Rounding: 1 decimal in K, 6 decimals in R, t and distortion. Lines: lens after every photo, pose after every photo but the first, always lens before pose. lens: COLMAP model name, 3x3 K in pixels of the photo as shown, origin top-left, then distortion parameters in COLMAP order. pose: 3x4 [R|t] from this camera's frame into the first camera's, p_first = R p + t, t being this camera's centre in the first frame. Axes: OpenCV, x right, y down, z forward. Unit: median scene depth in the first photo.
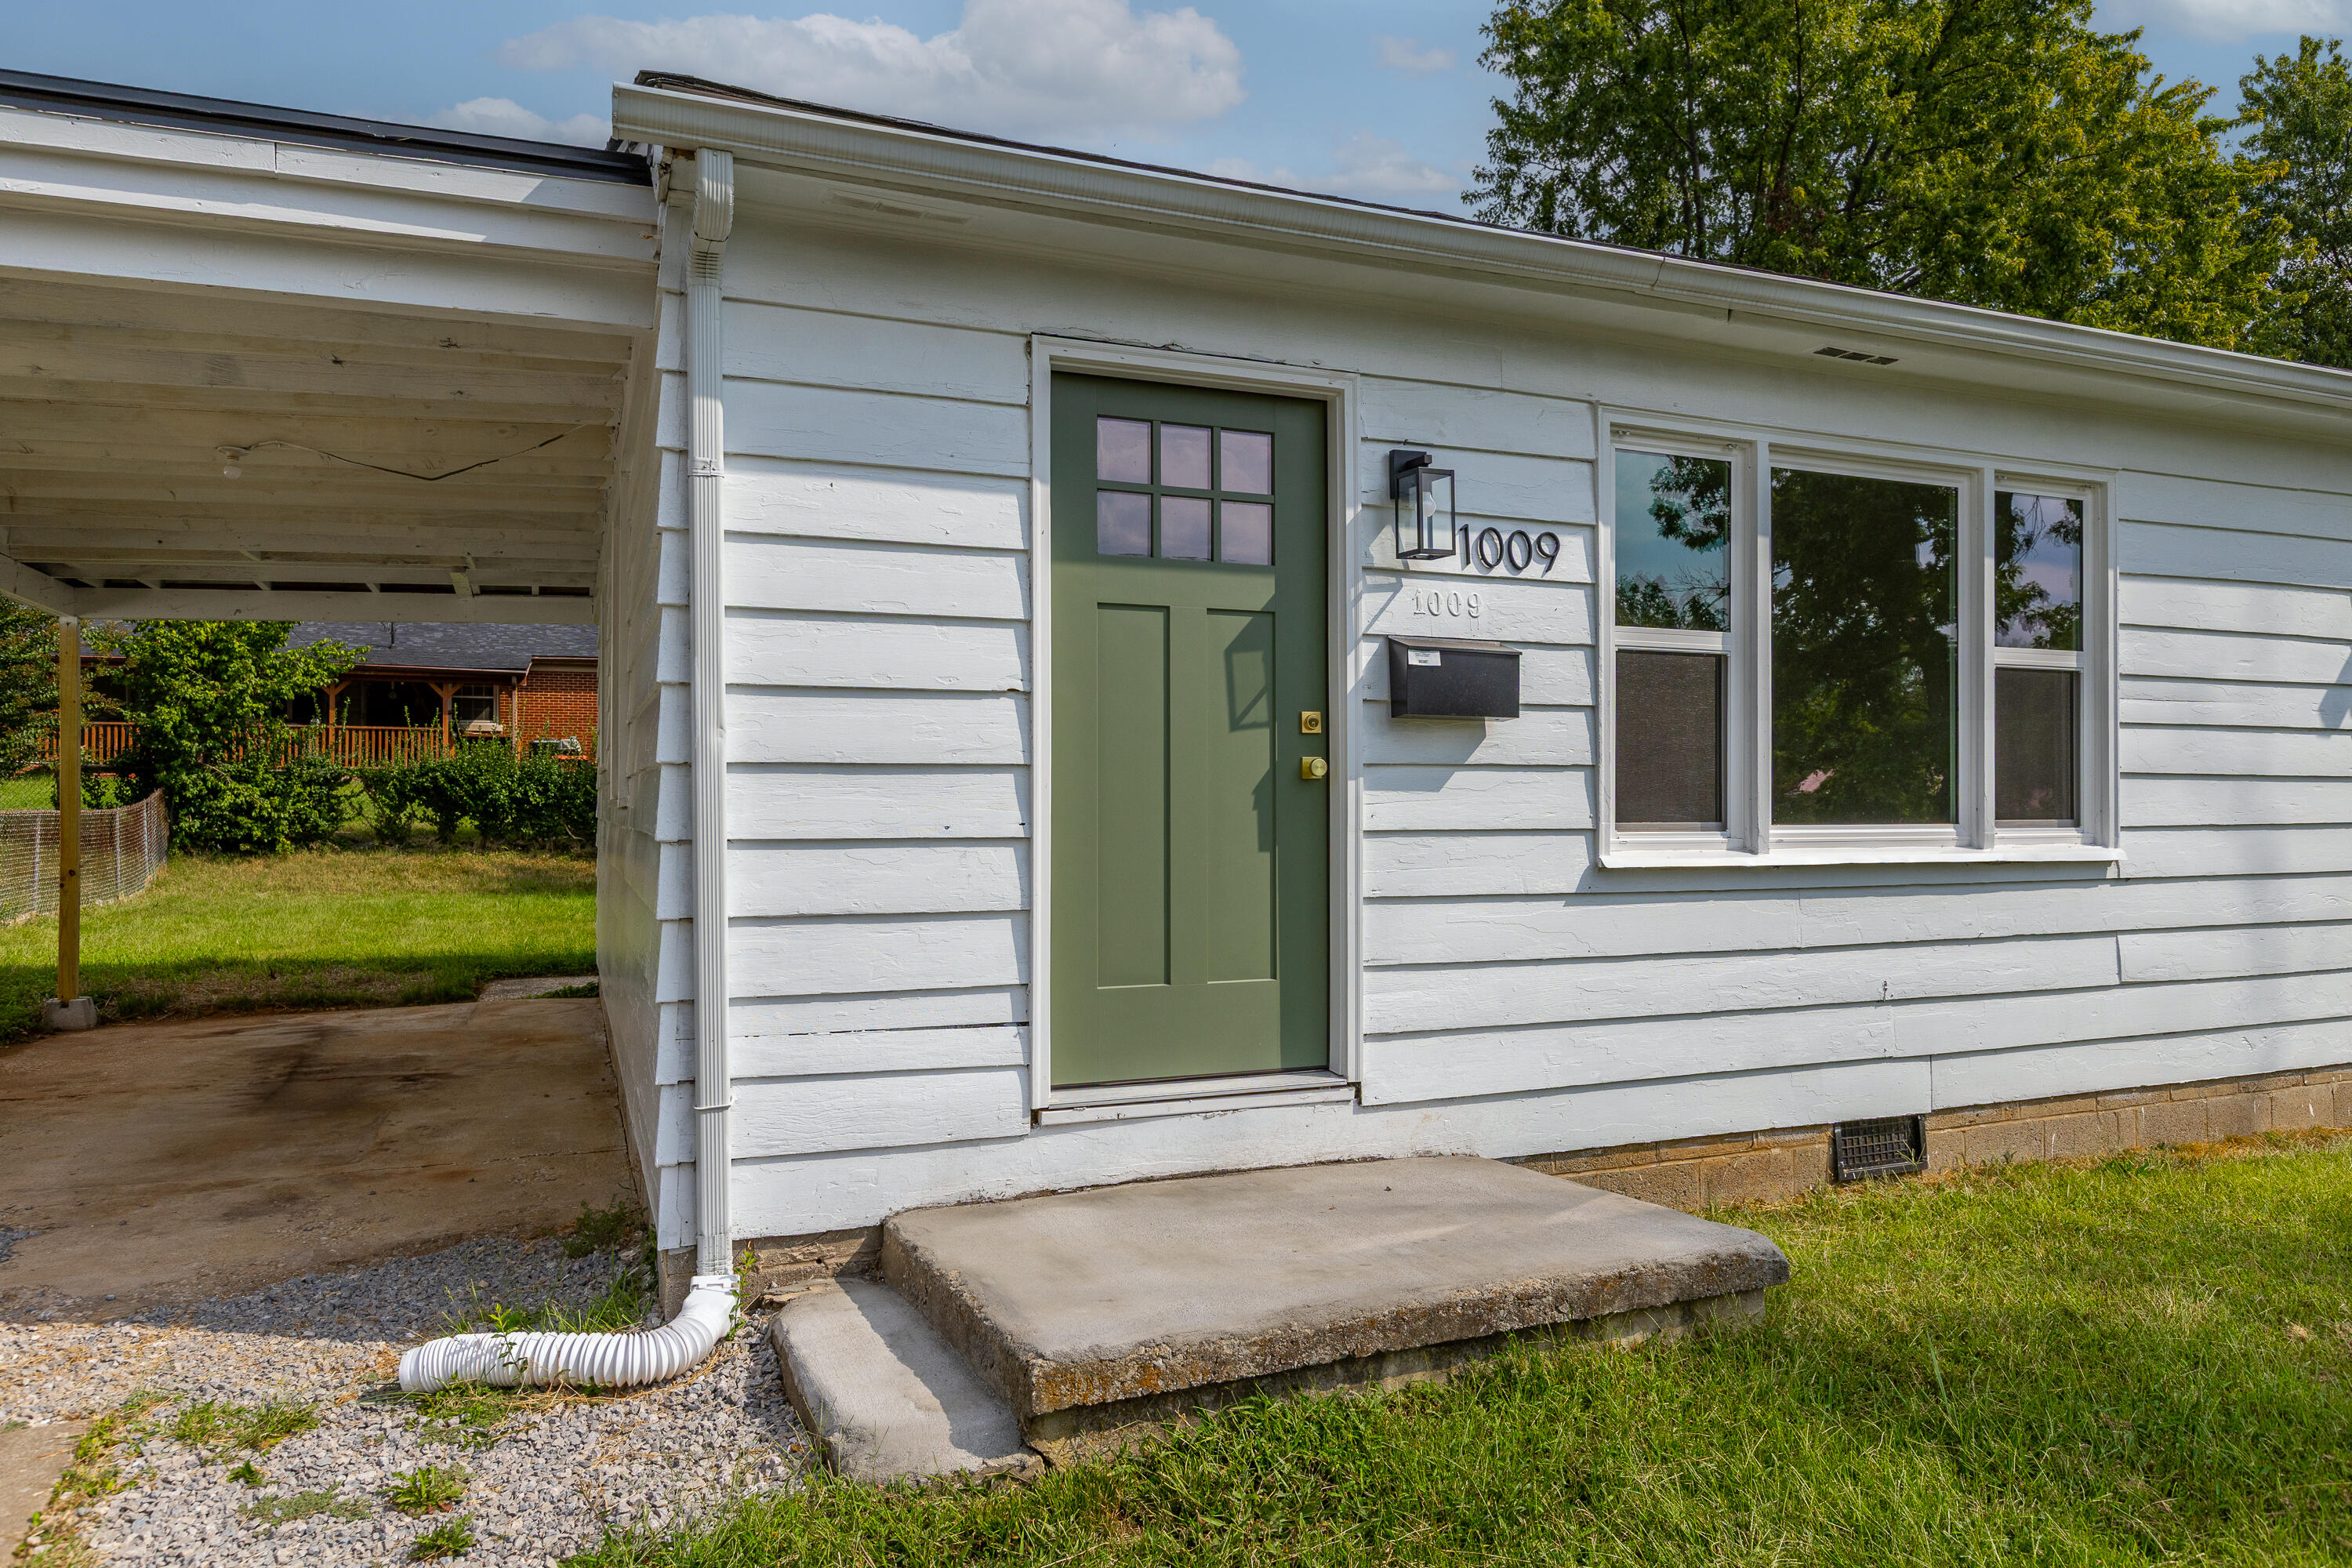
lens RADIAL K [[1517.8, 0, 1181.4], [0, 1517.8, 785.6], [0, 0, 1]] dist [-0.000660, 0.000969]
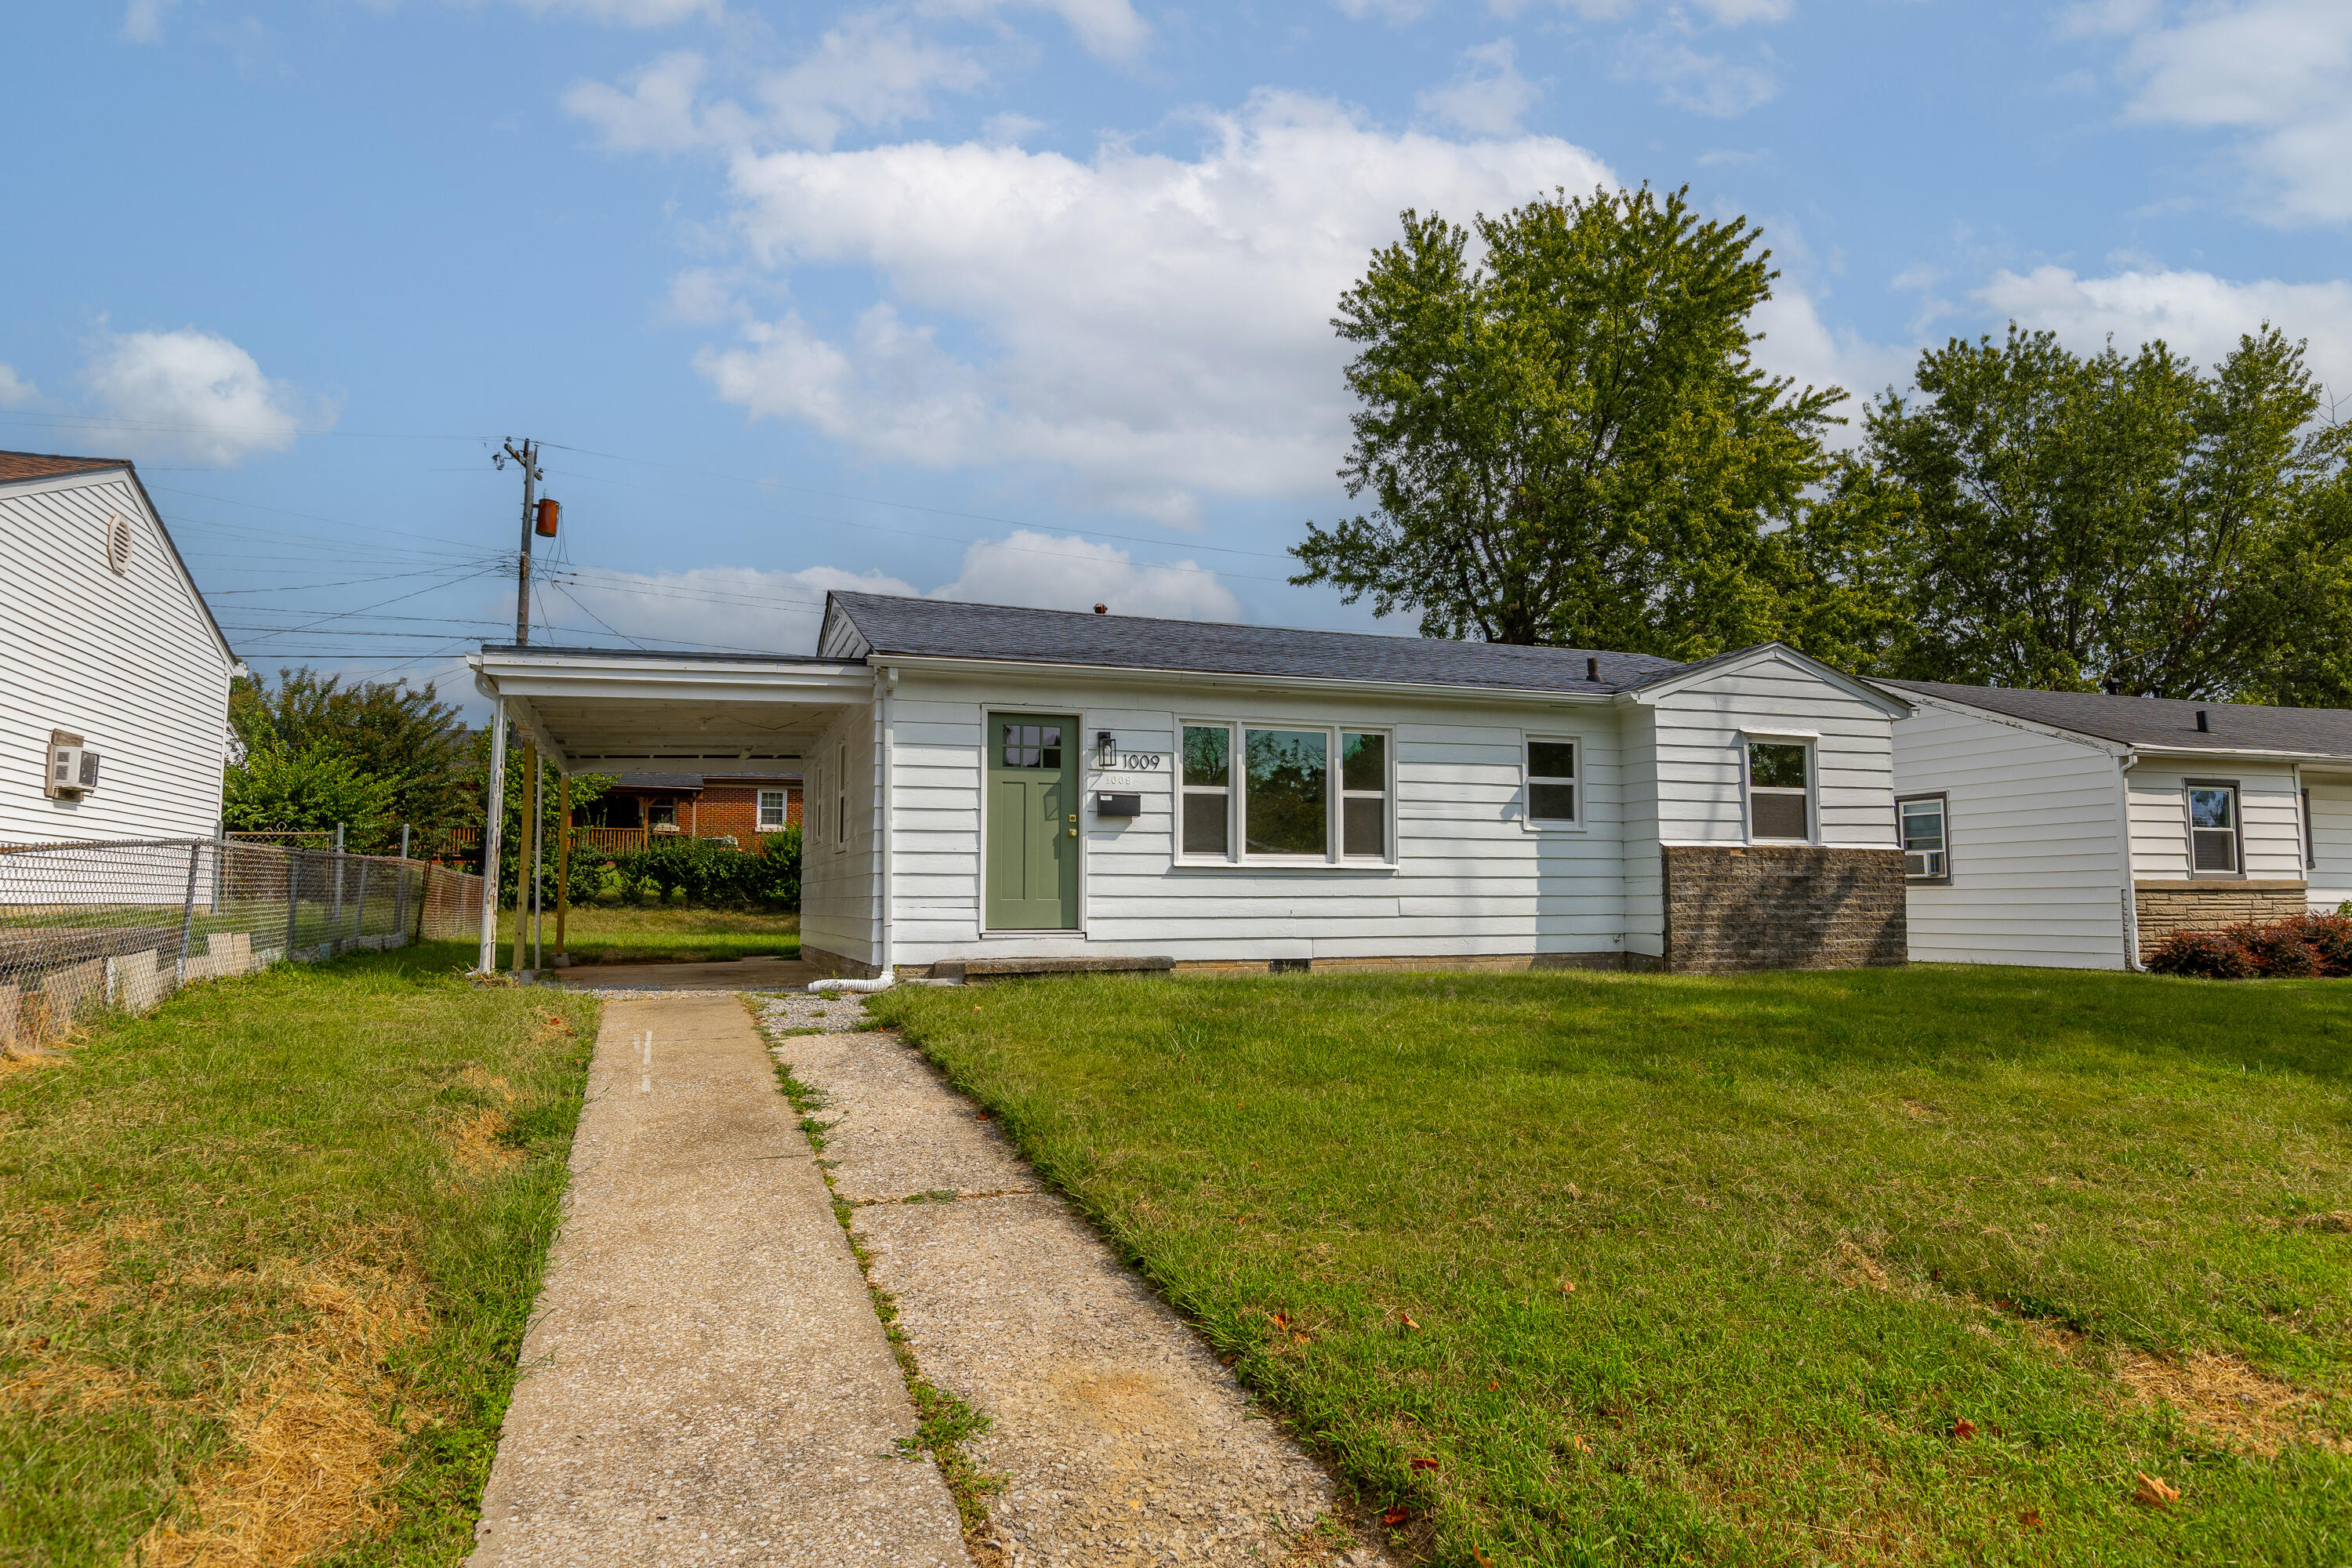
lens RADIAL K [[1450.4, 0, 1192.2], [0, 1450.4, 779.1], [0, 0, 1]] dist [-0.005539, 0.002701]
pose [[0.999294, -0.004562, -0.037295, 0.412409], [0.001788, 0.997252, -0.074067, 0.093034], [0.037530, 0.073948, 0.996556, -1.843967]]
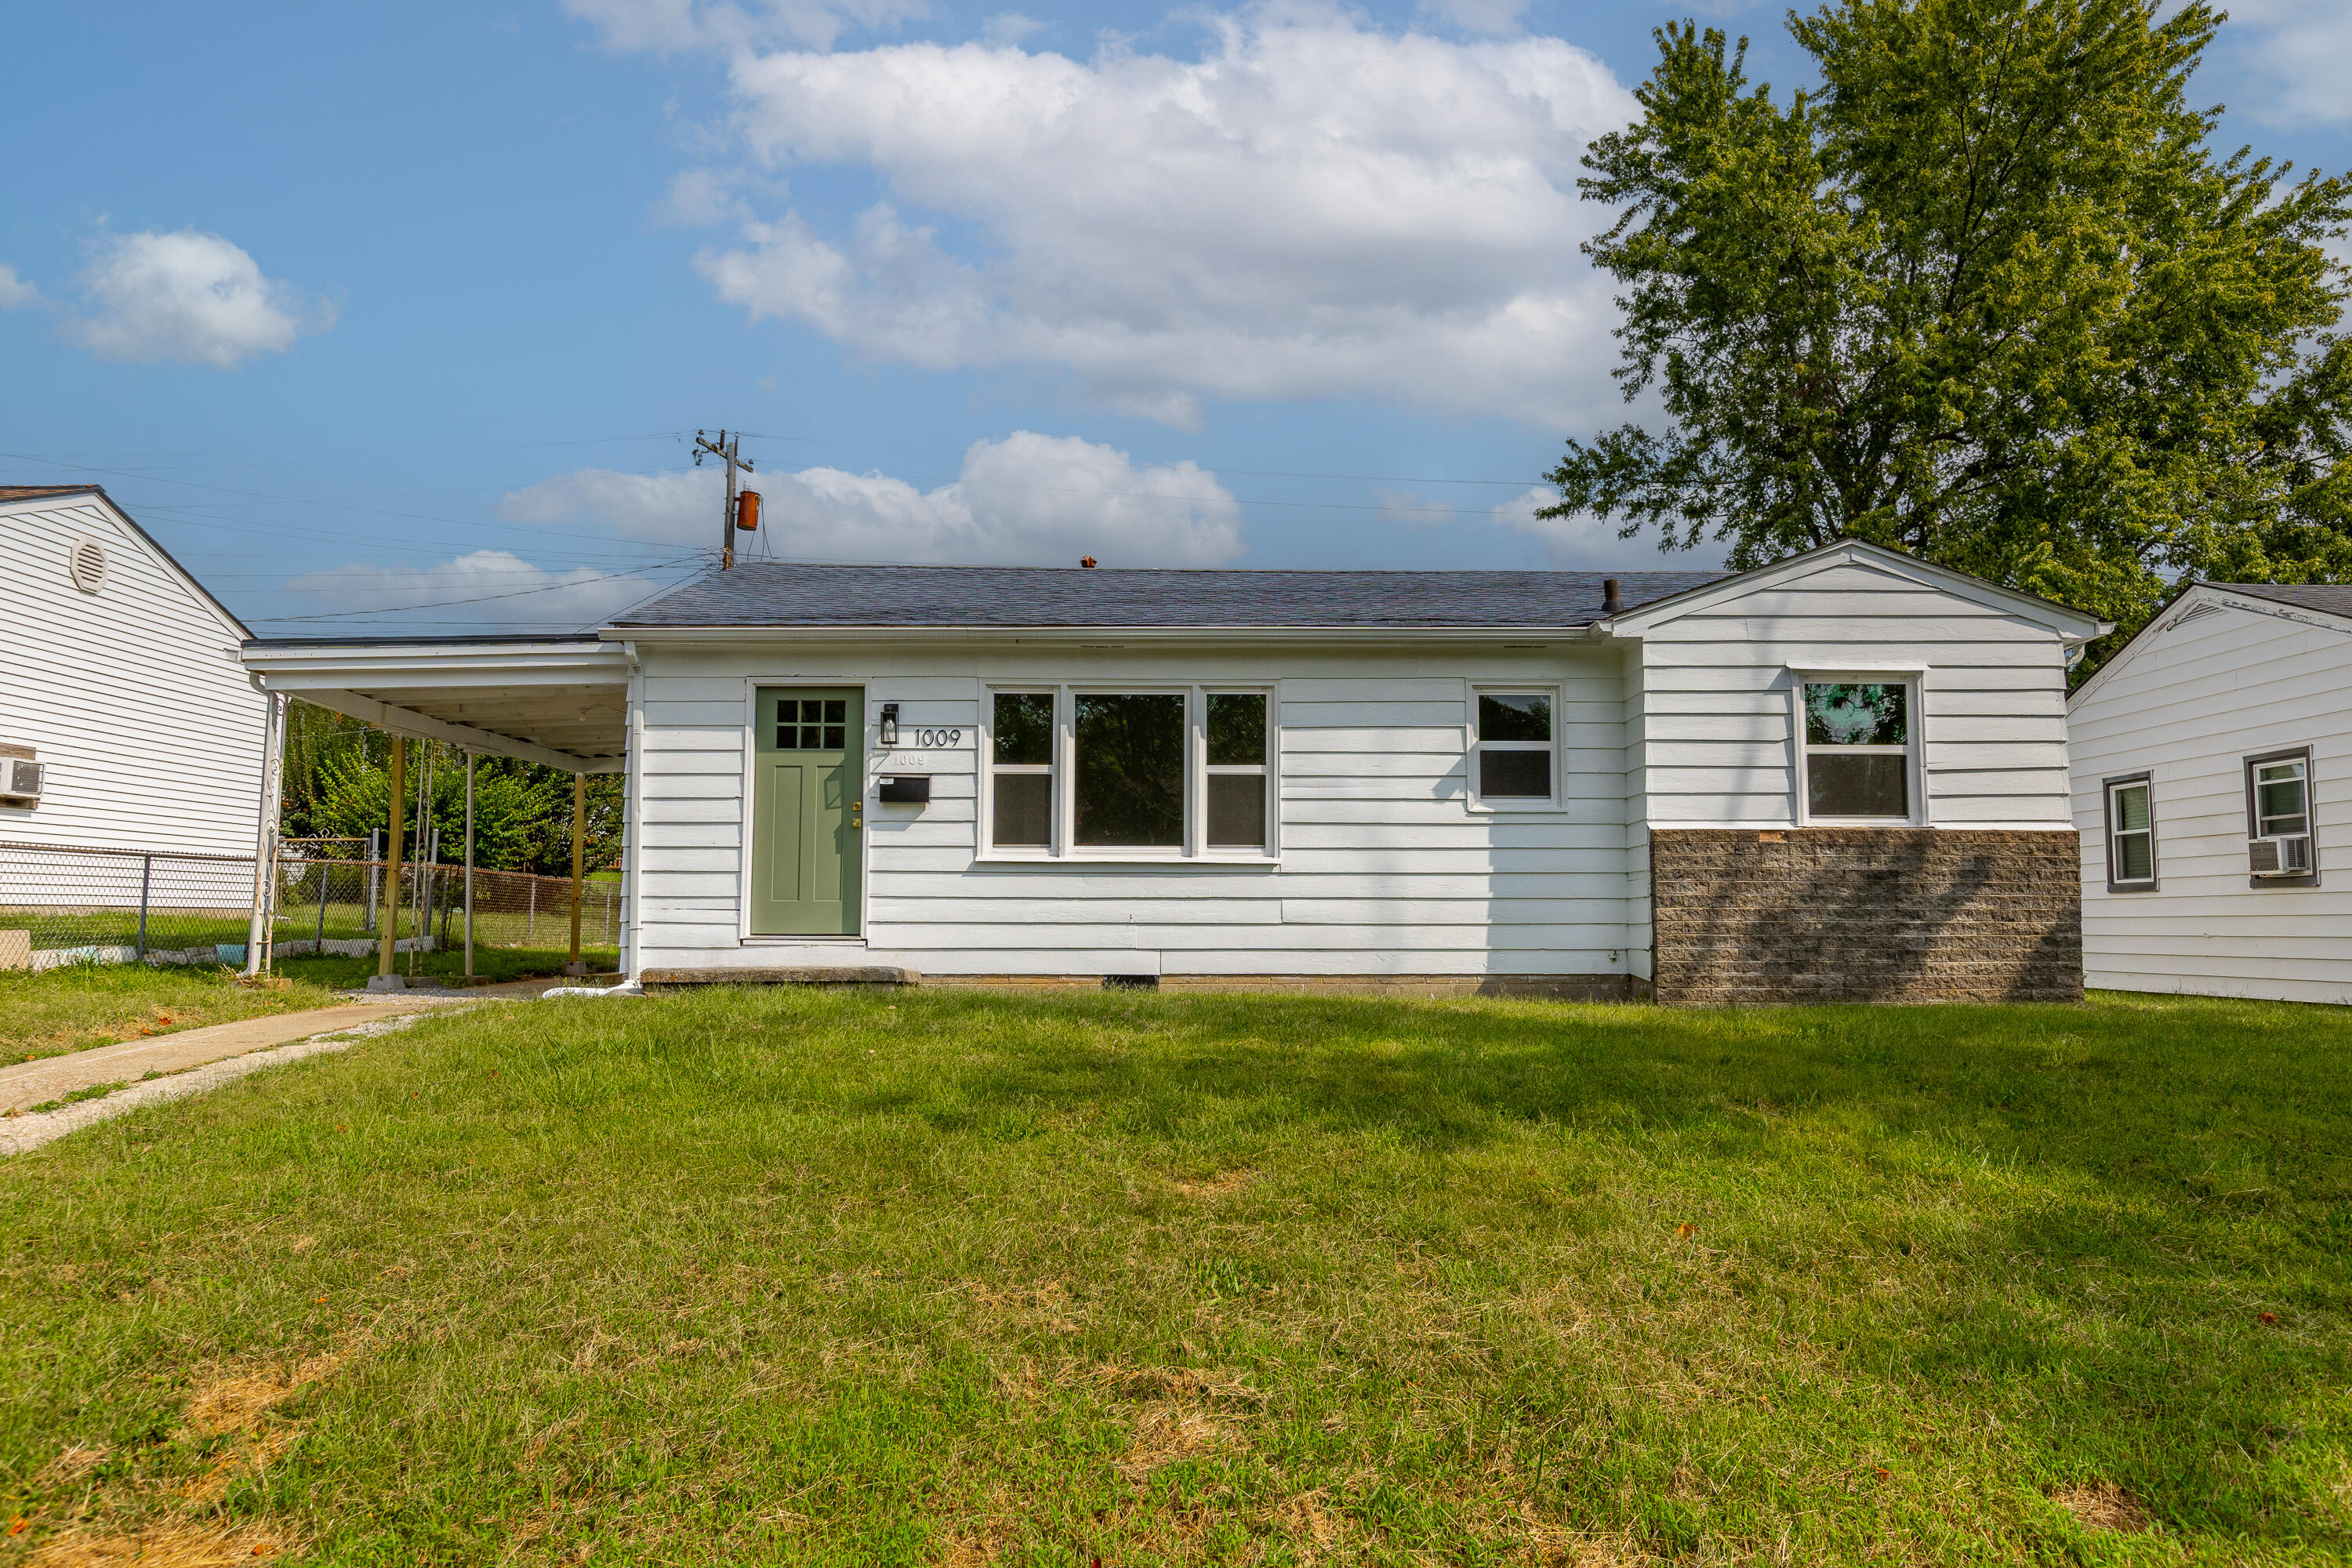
lens RADIAL K [[1674.3, 0, 1181.0], [0, 1674.3, 782.3], [0, 0, 1]] dist [-0.000262, -0.004263]
pose [[0.922507, -0.029588, -0.384845, 1.627836], [0.001295, 0.997289, -0.073572, 0.125848], [0.385978, 0.067373, 0.920044, -1.401011]]
